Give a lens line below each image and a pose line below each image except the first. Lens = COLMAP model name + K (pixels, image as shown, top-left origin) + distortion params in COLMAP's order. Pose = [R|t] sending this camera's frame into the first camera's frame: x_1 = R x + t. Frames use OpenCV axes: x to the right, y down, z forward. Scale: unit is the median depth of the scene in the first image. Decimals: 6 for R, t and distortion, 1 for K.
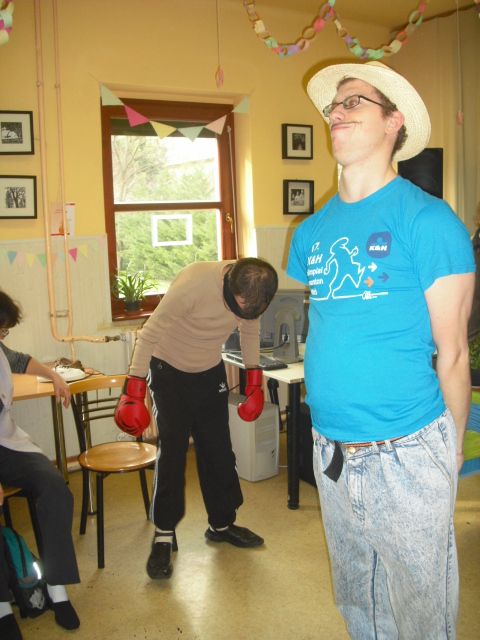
lens RADIAL K [[678.2, 0, 240.0], [0, 678.2, 320.0], [0, 0, 1]] dist [-0.179643, 0.115582]
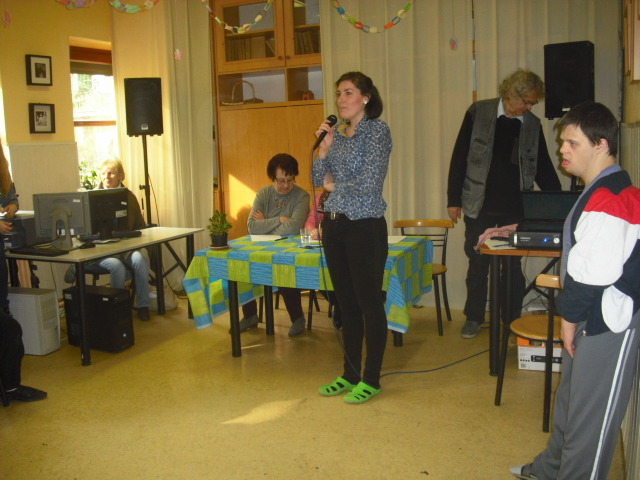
lens RADIAL K [[682.0, 0, 320.0], [0, 682.0, 240.0], [0, 0, 1]] dist [-0.197497, 0.168468]
pose [[0.828071, -0.083723, 0.554337, -0.189233], [0.087519, 0.995968, 0.019687, 0.052697], [-0.553750, 0.032213, 0.832060, -0.232771]]
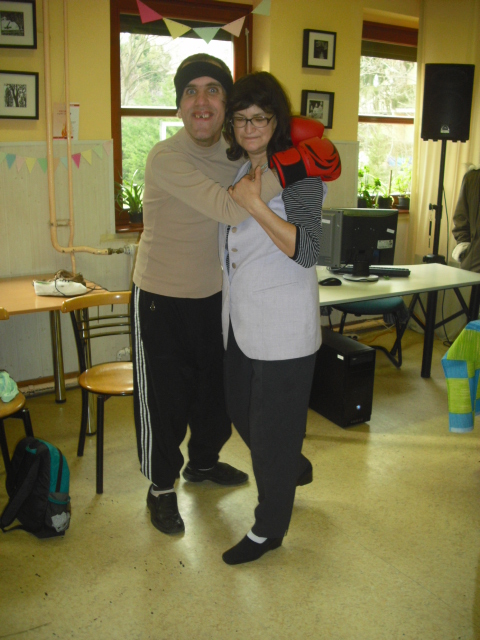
lens RADIAL K [[678.2, 0, 240.0], [0, 678.2, 320.0], [0, 0, 1]] dist [-0.179643, 0.115582]
pose [[0.999012, 0.043632, 0.008462, -0.018206], [-0.044347, 0.991215, 0.124602, -0.002366], [-0.002951, -0.124854, 0.992171, 0.048928]]
